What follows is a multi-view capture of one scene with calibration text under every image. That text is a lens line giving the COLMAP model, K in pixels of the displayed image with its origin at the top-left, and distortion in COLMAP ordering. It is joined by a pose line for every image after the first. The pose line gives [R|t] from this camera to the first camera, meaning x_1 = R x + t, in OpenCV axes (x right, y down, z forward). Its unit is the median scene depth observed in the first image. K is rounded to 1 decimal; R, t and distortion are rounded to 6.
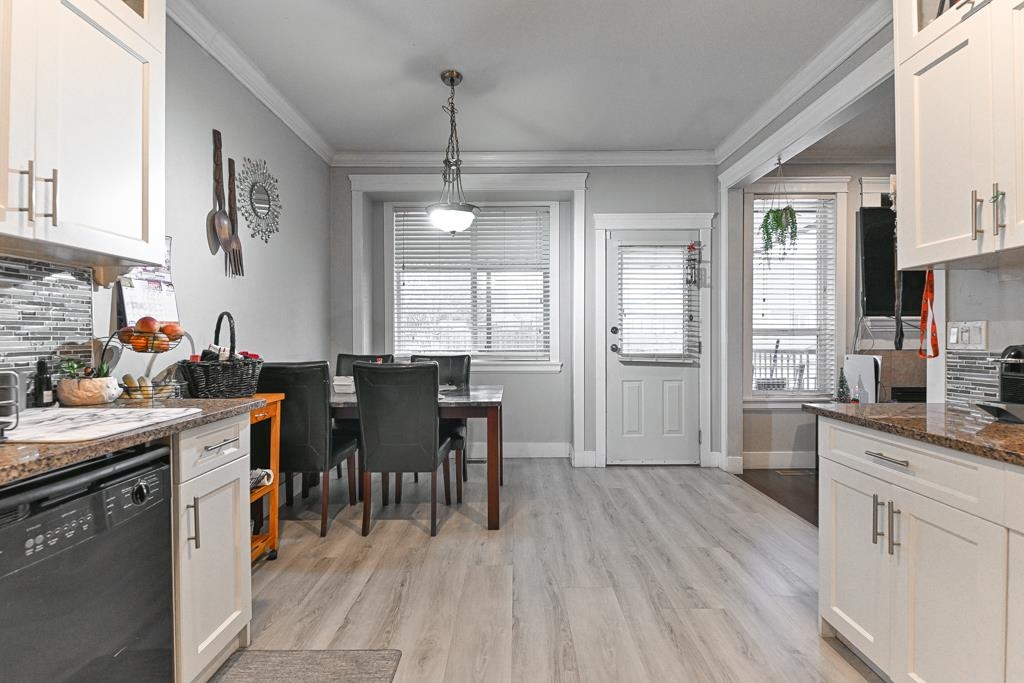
lens RADIAL K [[455.6, 0, 518.0], [0, 455.6, 342.0], [0, 0, 1]] dist [0.012282, -0.011128]
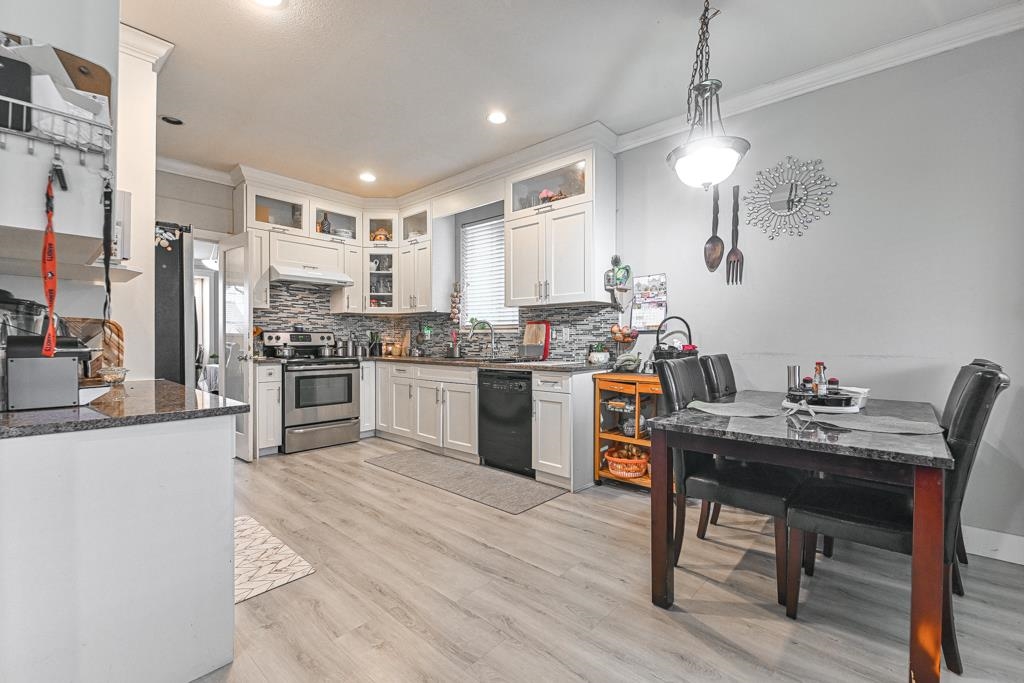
lens RADIAL K [[438.8, 0, 519.4], [0, 438.8, 343.5], [0, 0, 1]] dist [0.001530, -0.000417]
pose [[-0.661614, 0.007374, -0.749808, 0.678513], [-0.005803, 0.999871, 0.014954, 0.000862], [0.749822, 0.014245, -0.661486, 1.457826]]
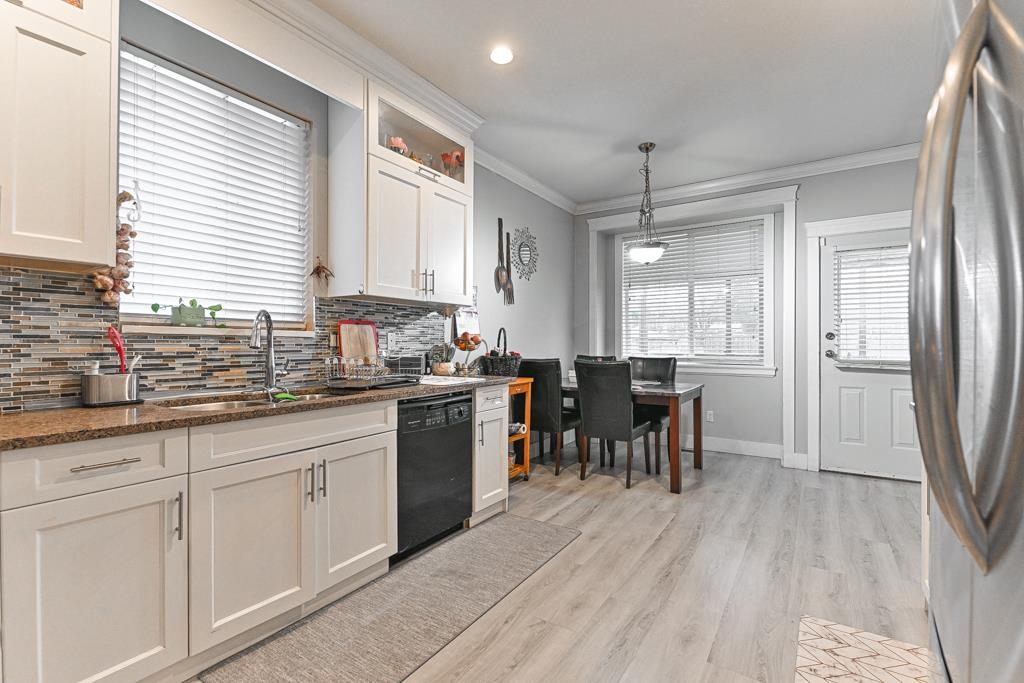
lens RADIAL K [[455.6, 0, 518.0], [0, 455.6, 342.0], [0, 0, 1]] dist [0.012282, -0.011128]
pose [[0.837075, 0.001669, -0.547086, 0.315961], [-0.007066, 0.999945, -0.007761, -0.000324], [0.547043, 0.010362, 0.837040, -0.362109]]
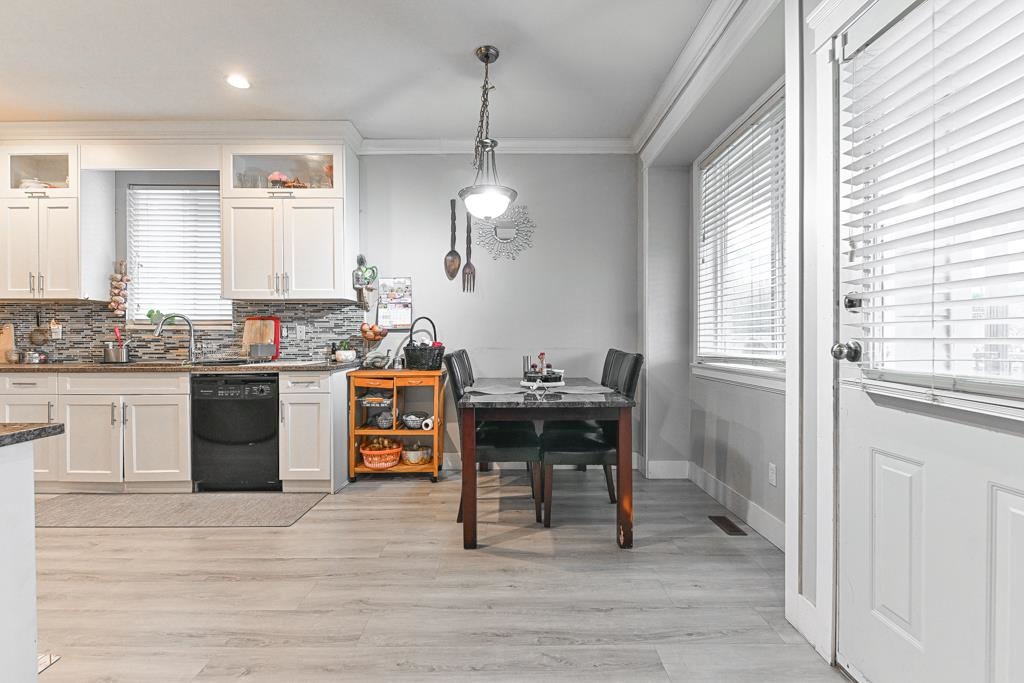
lens RADIAL K [[470.0, 0, 512.0], [0, 470.0, 341.5], [0, 0, 1]] dist [0.004897, -0.000293]
pose [[0.006630, 0.007546, -0.999950, 0.972778], [-0.005632, 0.999956, 0.007509, 0.006094], [0.999962, 0.005581, 0.006672, 1.226399]]
